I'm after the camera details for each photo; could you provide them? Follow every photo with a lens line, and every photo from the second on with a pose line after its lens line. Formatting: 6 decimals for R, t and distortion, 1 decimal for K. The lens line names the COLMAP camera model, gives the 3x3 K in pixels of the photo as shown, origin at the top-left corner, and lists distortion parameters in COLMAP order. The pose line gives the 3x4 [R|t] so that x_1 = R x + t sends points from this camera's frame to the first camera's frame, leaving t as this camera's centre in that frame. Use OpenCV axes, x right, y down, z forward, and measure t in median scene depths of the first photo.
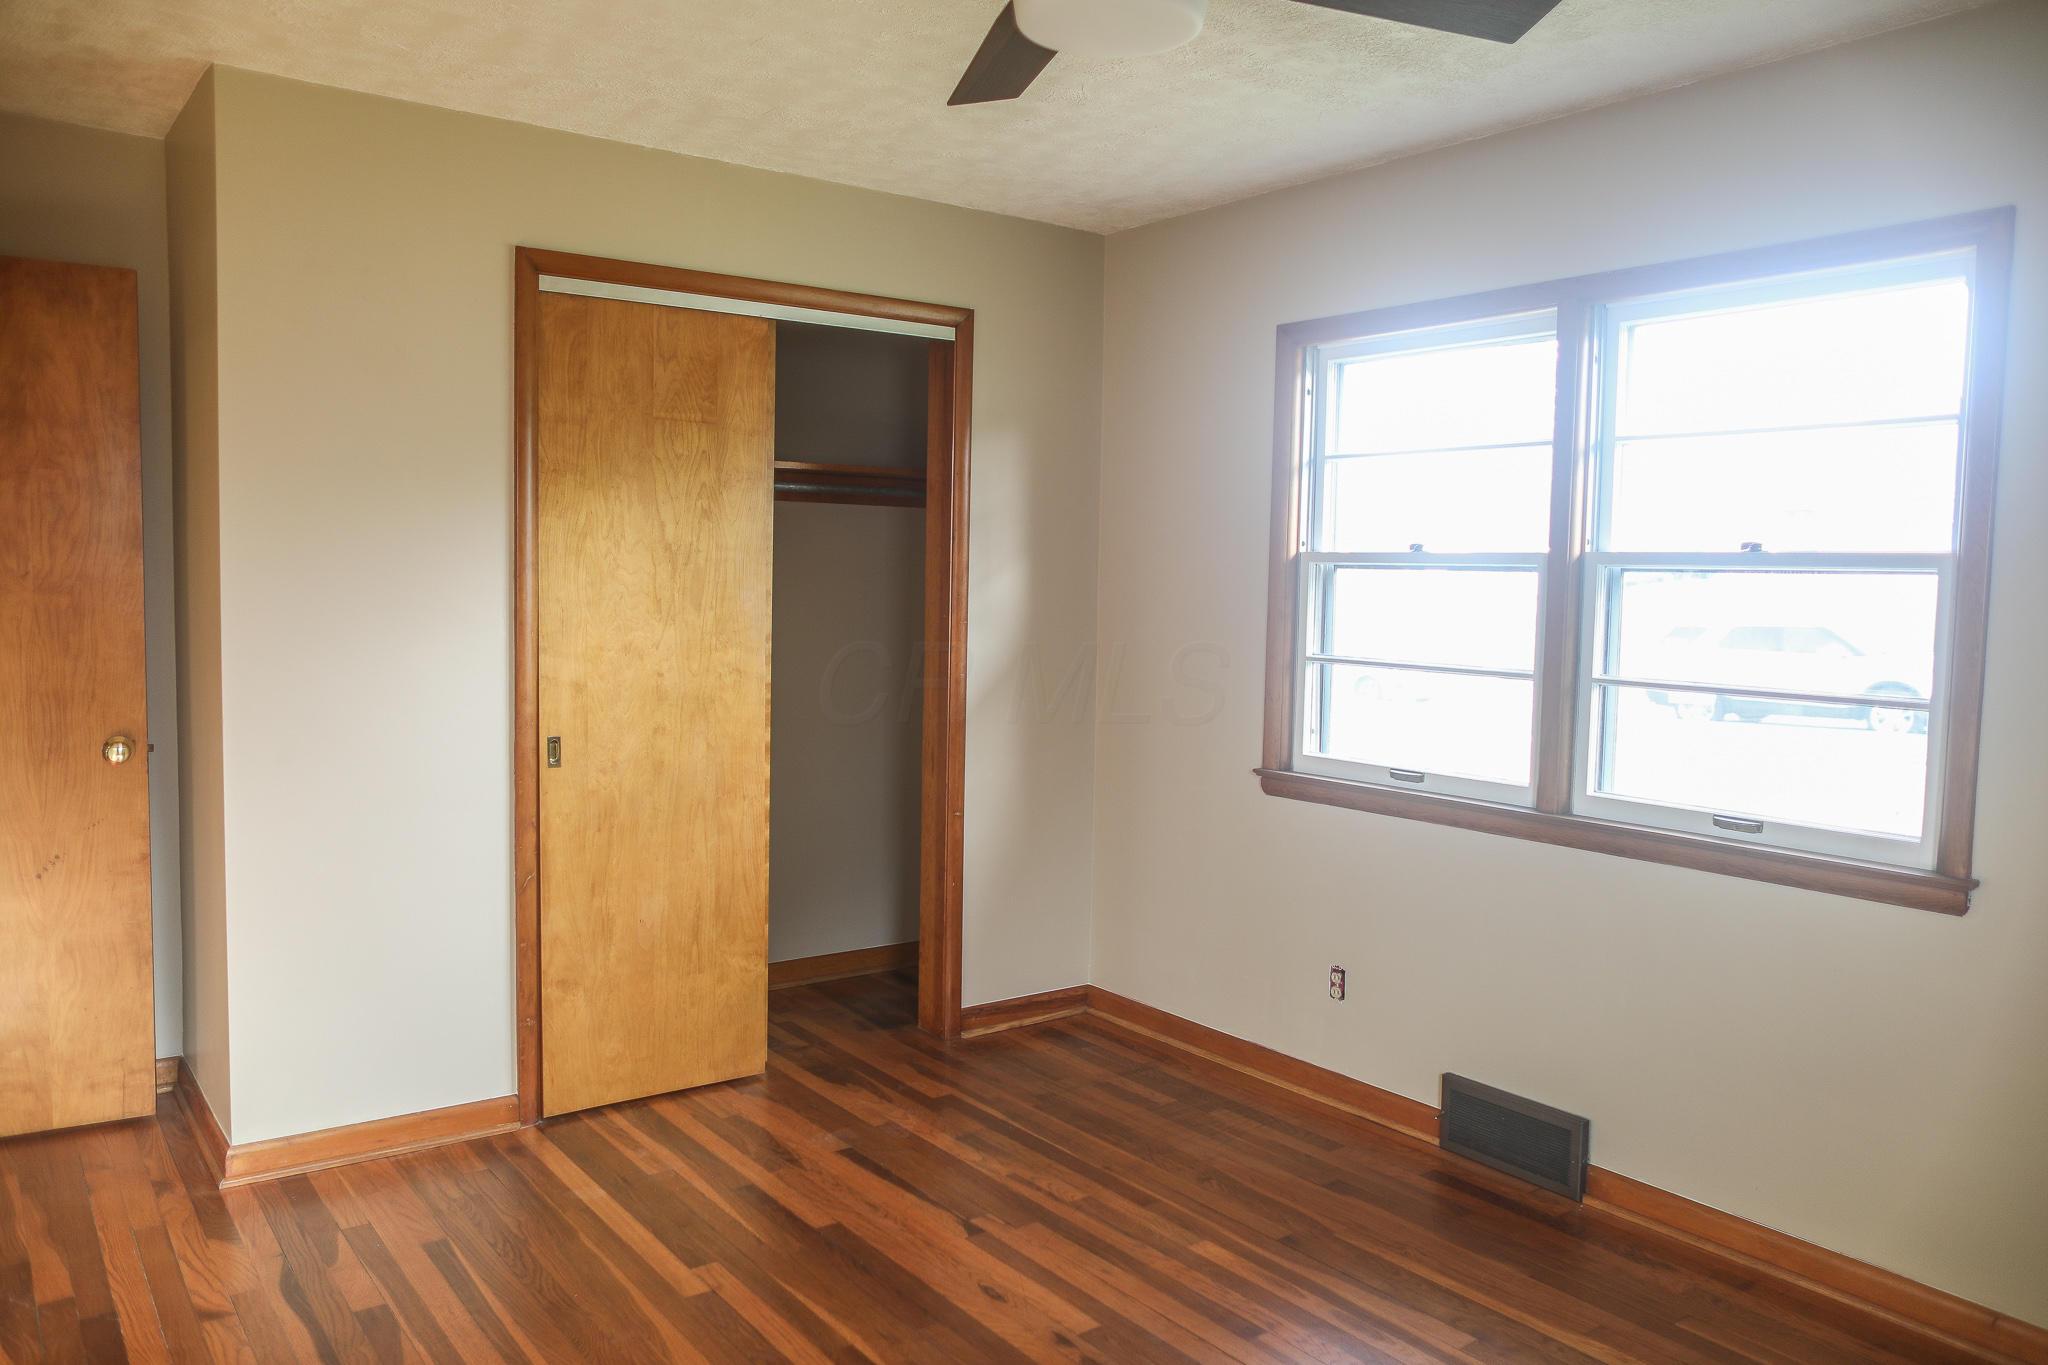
lens RADIAL K [[1417.4, 0, 1024.0], [0, 1417.4, 682.5], [0, 0, 1]] dist [-0.072636, 0.071792]
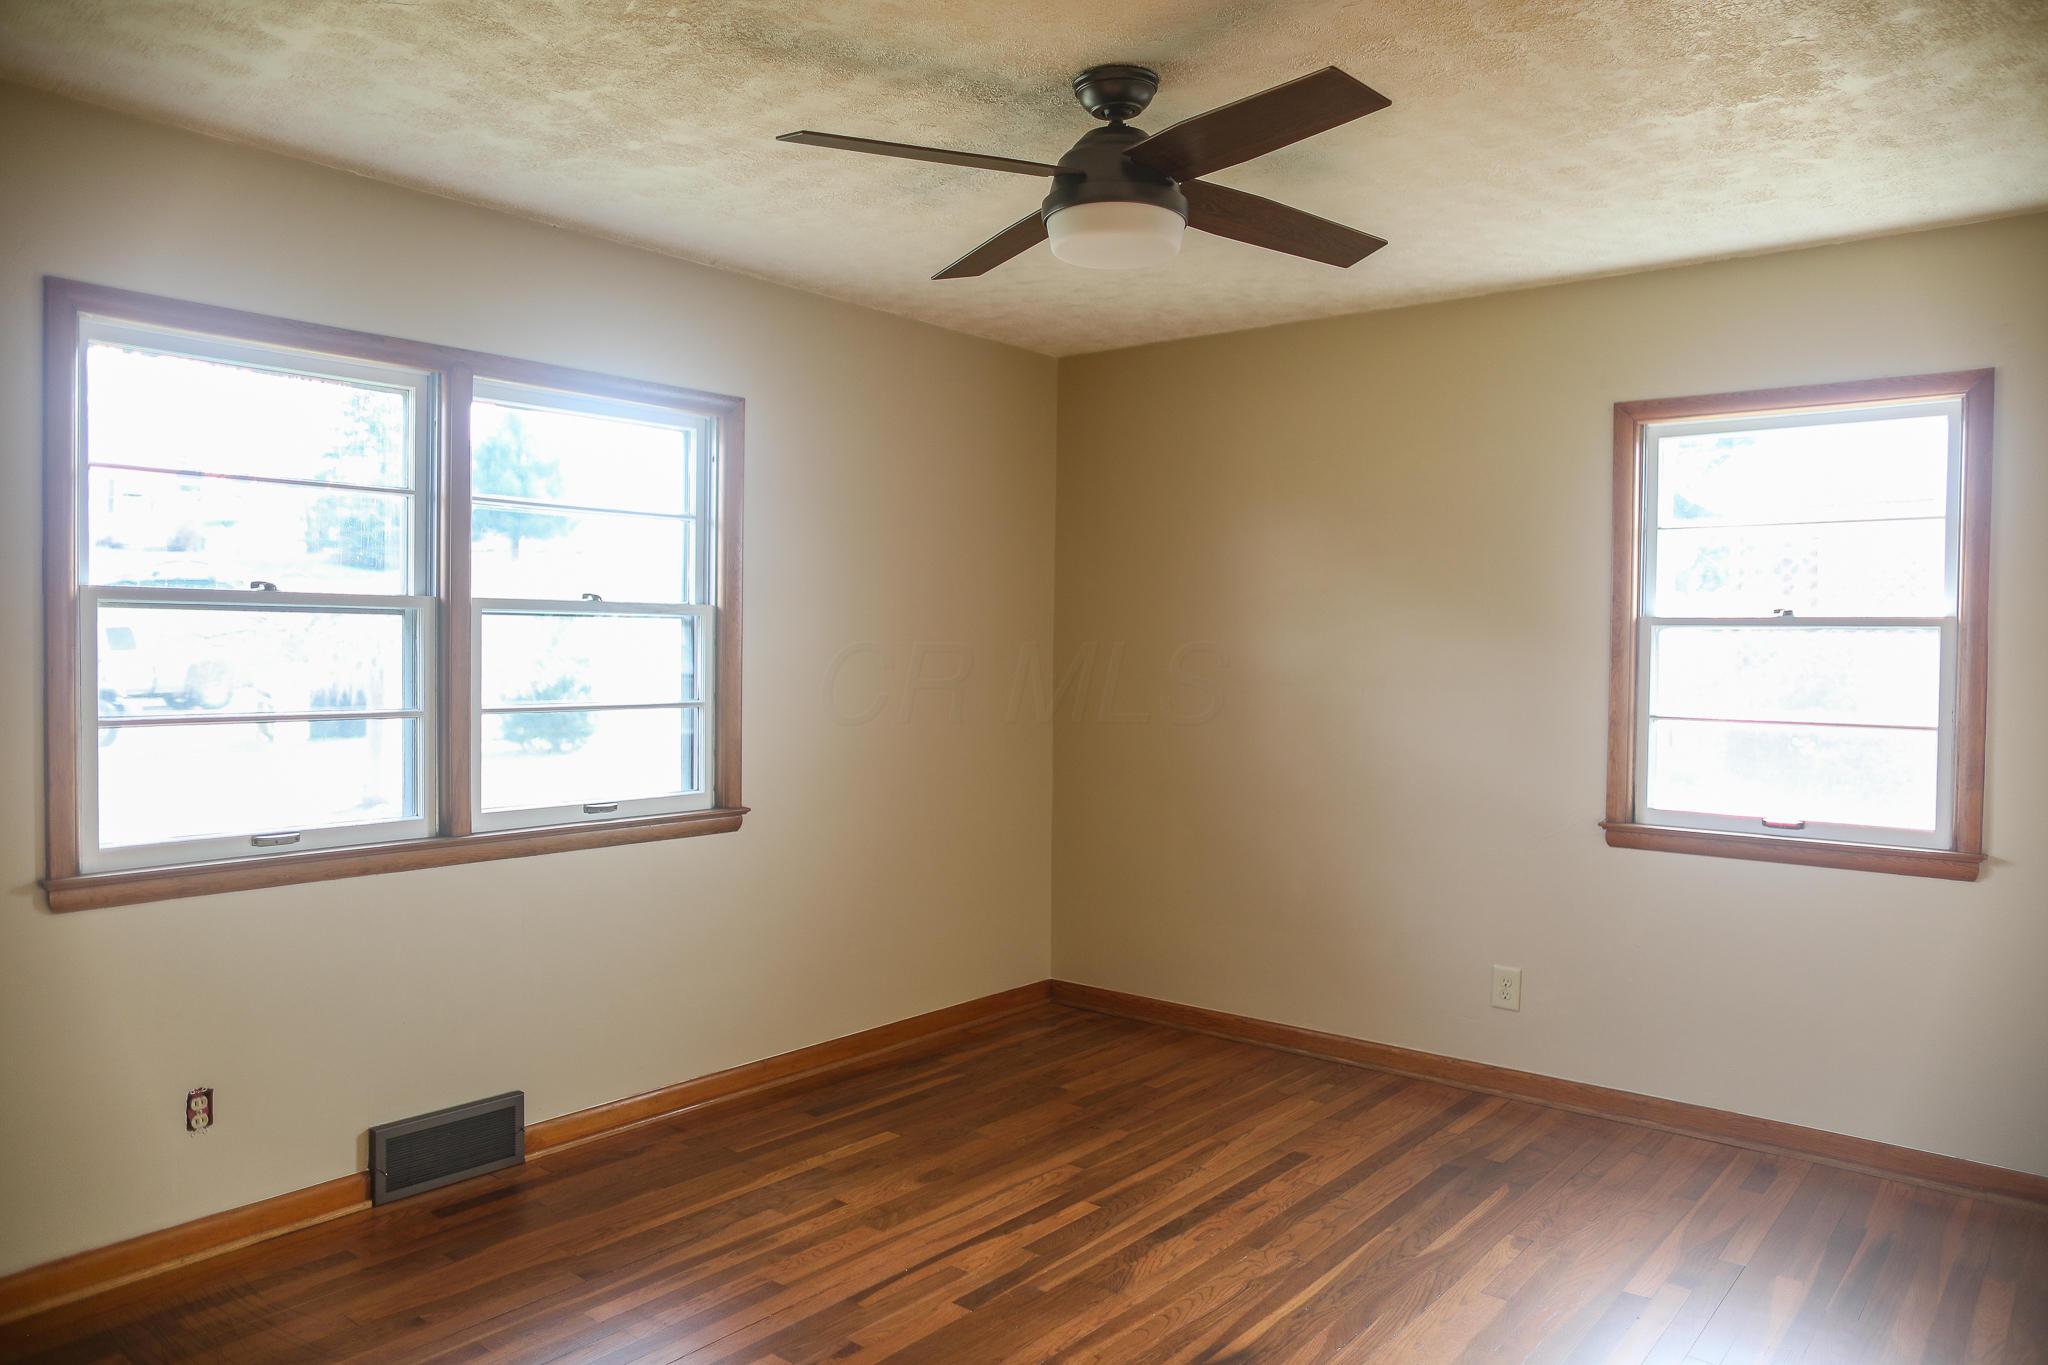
lens RADIAL K [[1417.4, 0, 1024.0], [0, 1417.4, 682.5], [0, 0, 1]] dist [-0.072636, 0.071792]
pose [[-0.220913, -0.058232, 0.973553, -0.768668], [0.049449, 0.996263, 0.070811, -0.080760], [-0.974039, 0.063784, -0.217208, 0.800089]]
